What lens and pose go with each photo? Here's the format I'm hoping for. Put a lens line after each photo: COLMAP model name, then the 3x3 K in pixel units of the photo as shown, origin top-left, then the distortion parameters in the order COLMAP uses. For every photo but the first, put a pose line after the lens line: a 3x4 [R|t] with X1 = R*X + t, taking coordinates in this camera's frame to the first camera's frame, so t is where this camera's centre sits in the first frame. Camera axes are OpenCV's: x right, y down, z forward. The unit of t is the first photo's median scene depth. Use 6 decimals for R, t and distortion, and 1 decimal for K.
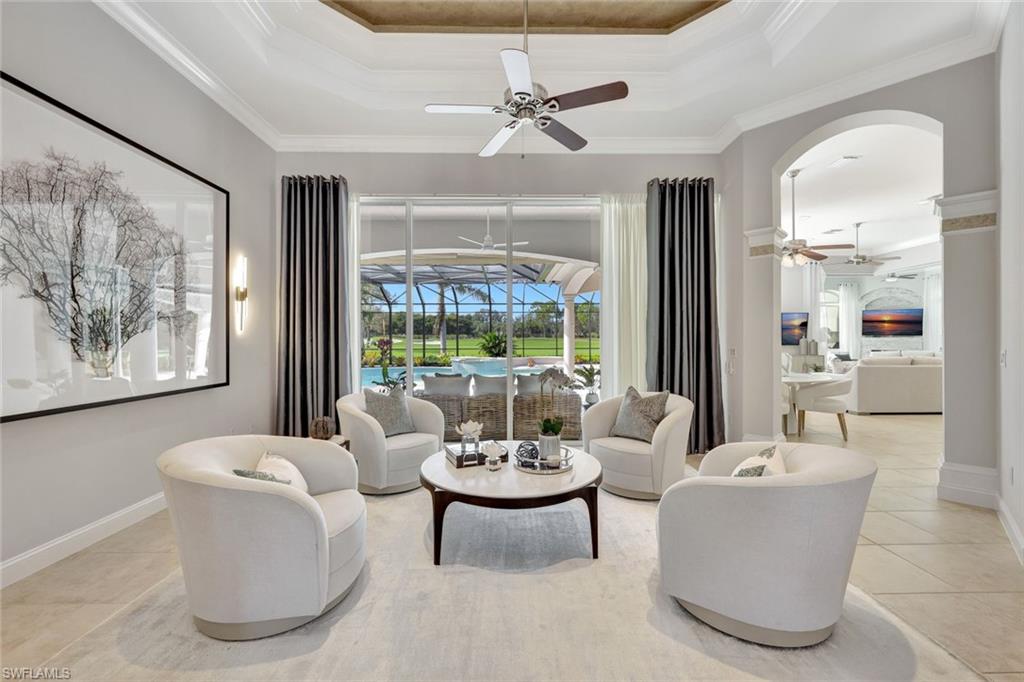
lens RADIAL K [[408.1, 0, 513.3], [0, 408.1, 337.5], [0, 0, 1]] dist [0.000635, 0.000062]
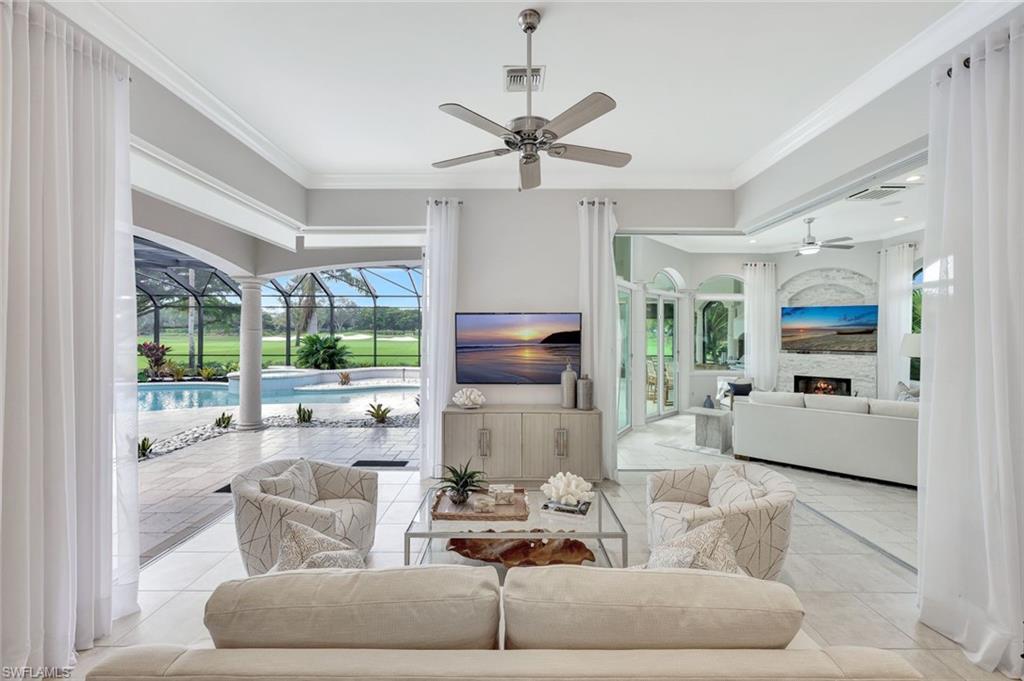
lens RADIAL K [[417.3, 0, 512.5], [0, 417.3, 333.5], [0, 0, 1]] dist [0.000880, 0.000138]
pose [[0.999918, 0.009454, -0.008650, 0.650202], [-0.009440, 0.999954, 0.001635, -0.036342], [0.008665, -0.001554, 0.999961, 0.546848]]
